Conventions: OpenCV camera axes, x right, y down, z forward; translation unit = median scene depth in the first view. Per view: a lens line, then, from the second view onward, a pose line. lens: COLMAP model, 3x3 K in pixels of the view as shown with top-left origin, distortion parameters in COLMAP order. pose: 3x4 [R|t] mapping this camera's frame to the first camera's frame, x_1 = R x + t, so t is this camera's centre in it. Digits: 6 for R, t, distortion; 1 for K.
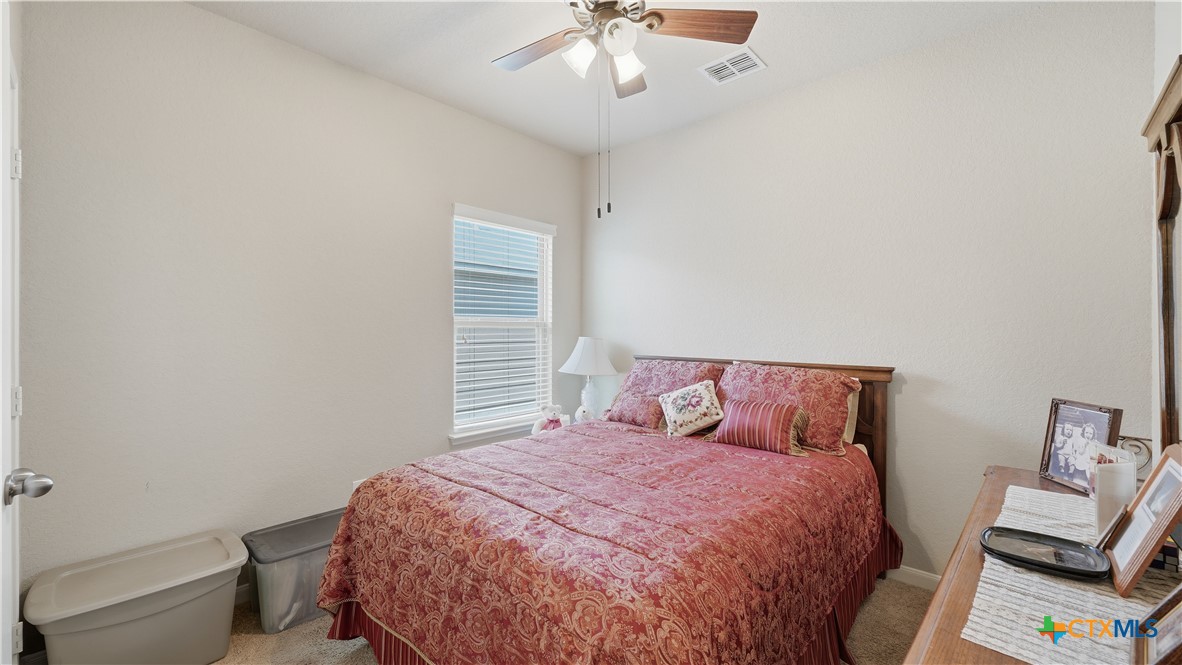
lens RADIAL K [[481.6, 0, 587.6], [0, 481.6, 328.9], [0, 0, 1]] dist [-0.007757, 0.001721]
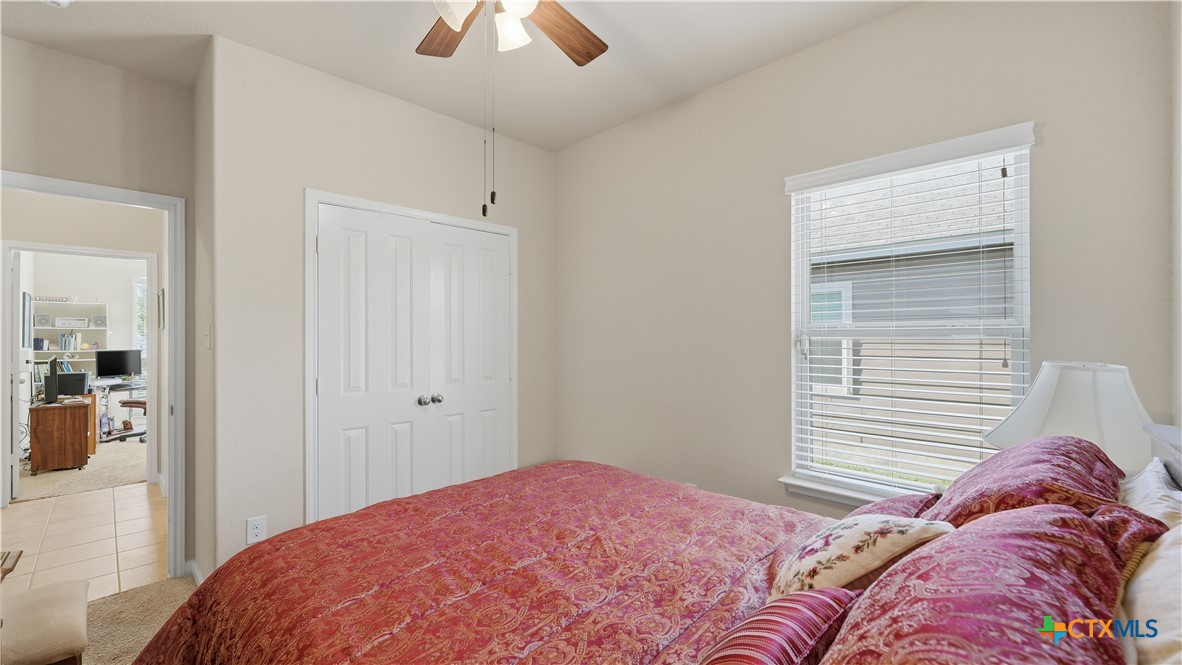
lens RADIAL K [[481.6, 0, 598.1], [0, 481.6, 332.8], [0, 0, 1]] dist [-0.007757, 0.001721]
pose [[-0.039217, -0.000976, -0.999230, 0.485114], [-0.000948, 0.999999, -0.000940, -0.012757], [0.999230, 0.000910, -0.039218, 0.688890]]
